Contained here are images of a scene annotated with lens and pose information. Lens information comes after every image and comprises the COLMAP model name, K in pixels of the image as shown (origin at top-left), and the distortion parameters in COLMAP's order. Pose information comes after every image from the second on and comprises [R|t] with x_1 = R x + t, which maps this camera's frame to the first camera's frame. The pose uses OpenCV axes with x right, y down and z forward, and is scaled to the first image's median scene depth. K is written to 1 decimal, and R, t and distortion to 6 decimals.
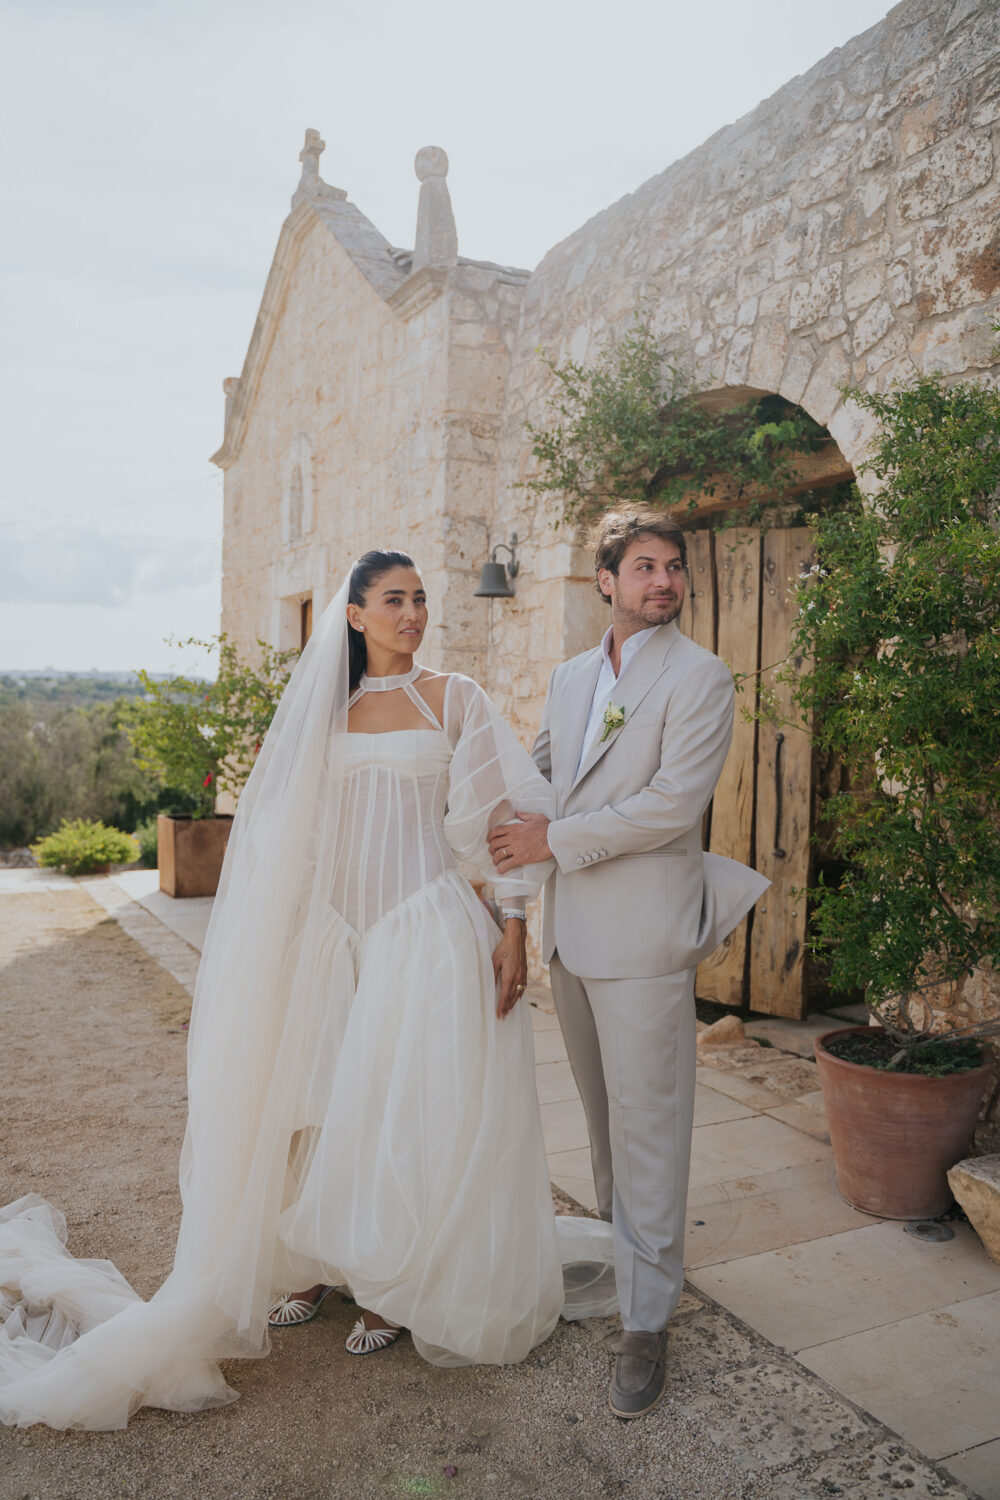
lens RADIAL K [[1241.4, 0, 500.0], [0, 1241.4, 750.0], [0, 0, 1]] dist [-0.114597, 0.097587]
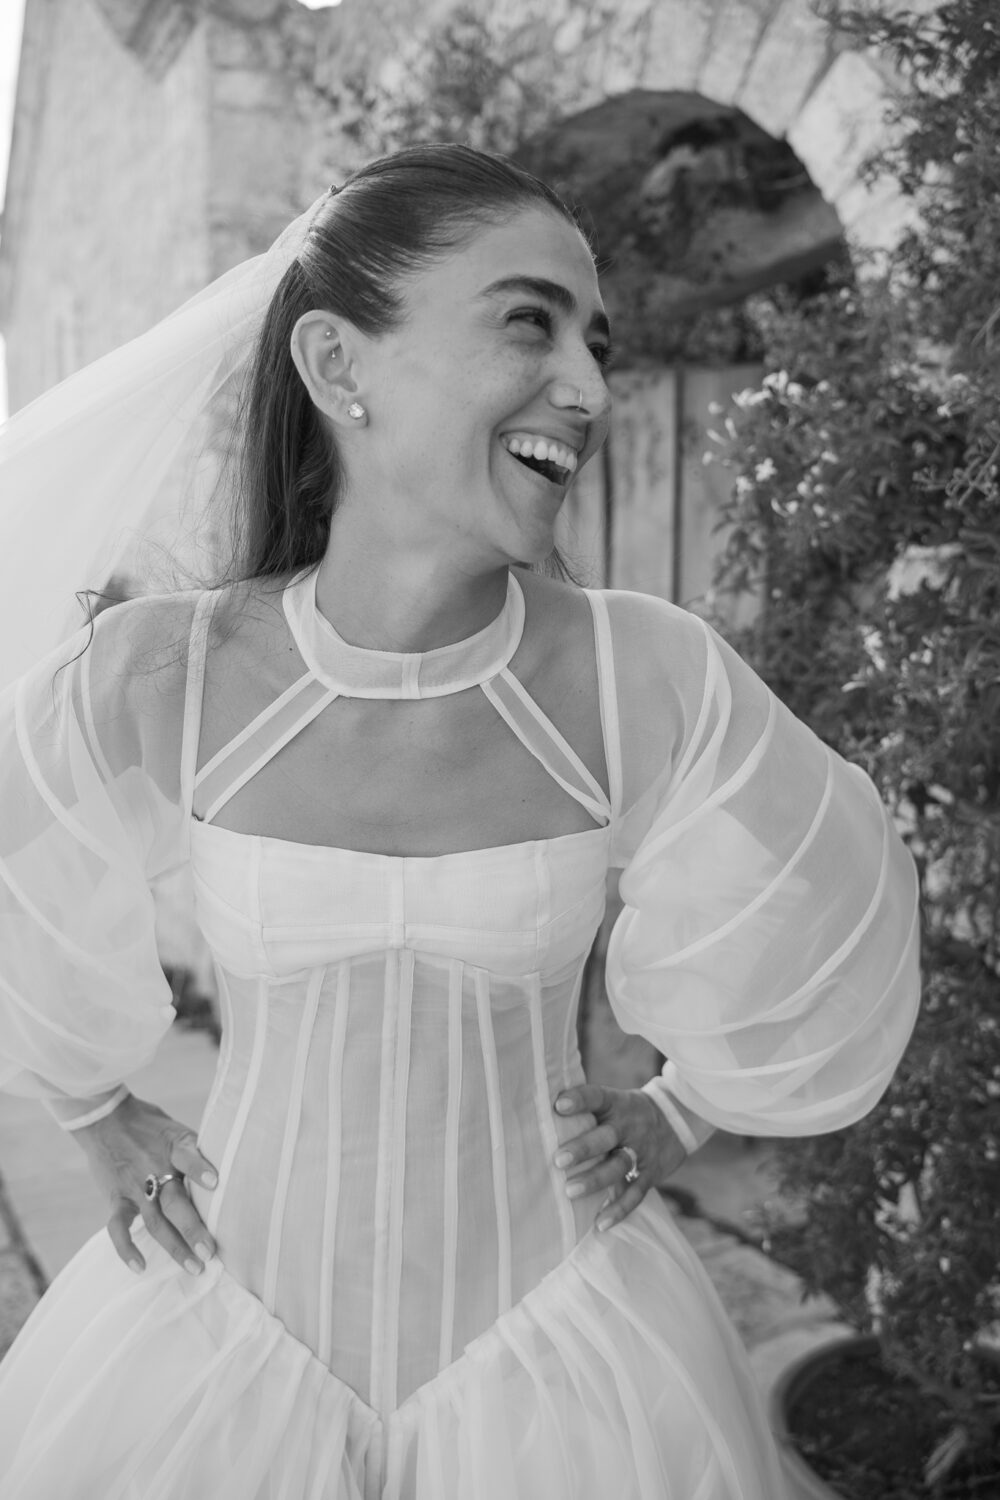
lens RADIAL K [[1308.3, 0, 474.7], [0, 1308.3, 749.8], [0, 0, 1]] dist [-0.044969, 0.011590]
pose [[0.999299, -0.019320, 0.032051, 0.092387], [0.017328, 0.997969, 0.061301, -0.033660], [-0.033170, -0.060703, 0.997605, 0.366396]]
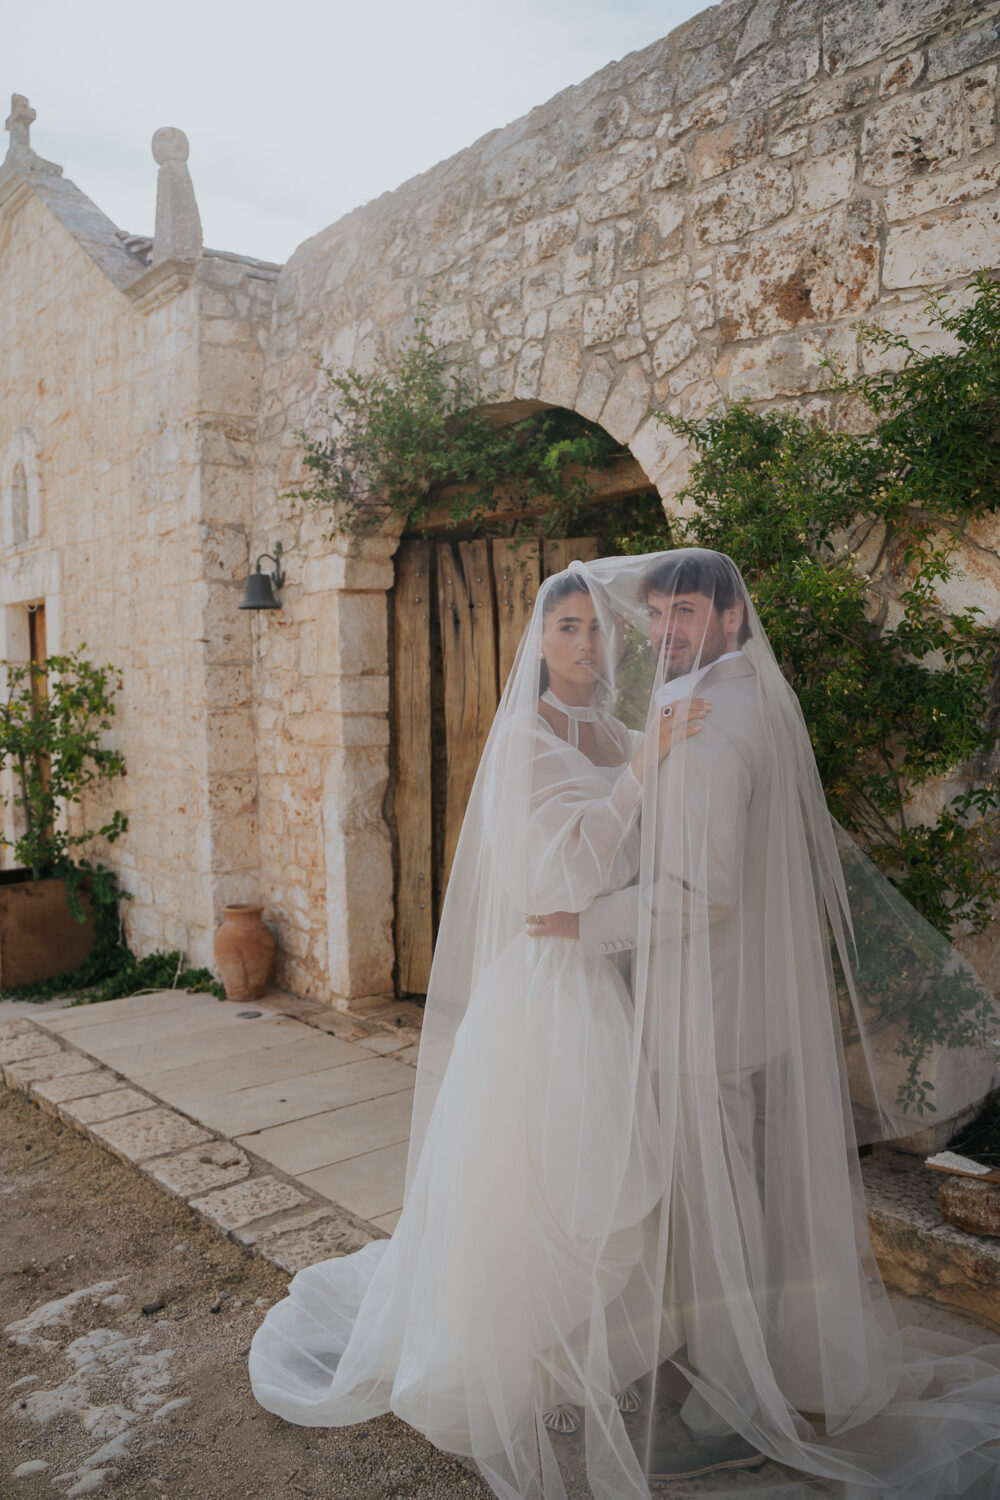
lens RADIAL K [[1223.4, 0, 500.0], [0, 1223.4, 750.0], [0, 0, 1]] dist [-0.117303, 0.096432]
pose [[0.970319, -0.048656, 0.236884, -0.065796], [0.043357, 0.998680, 0.027532, -0.040982], [-0.237911, -0.016445, 0.971148, 0.052296]]
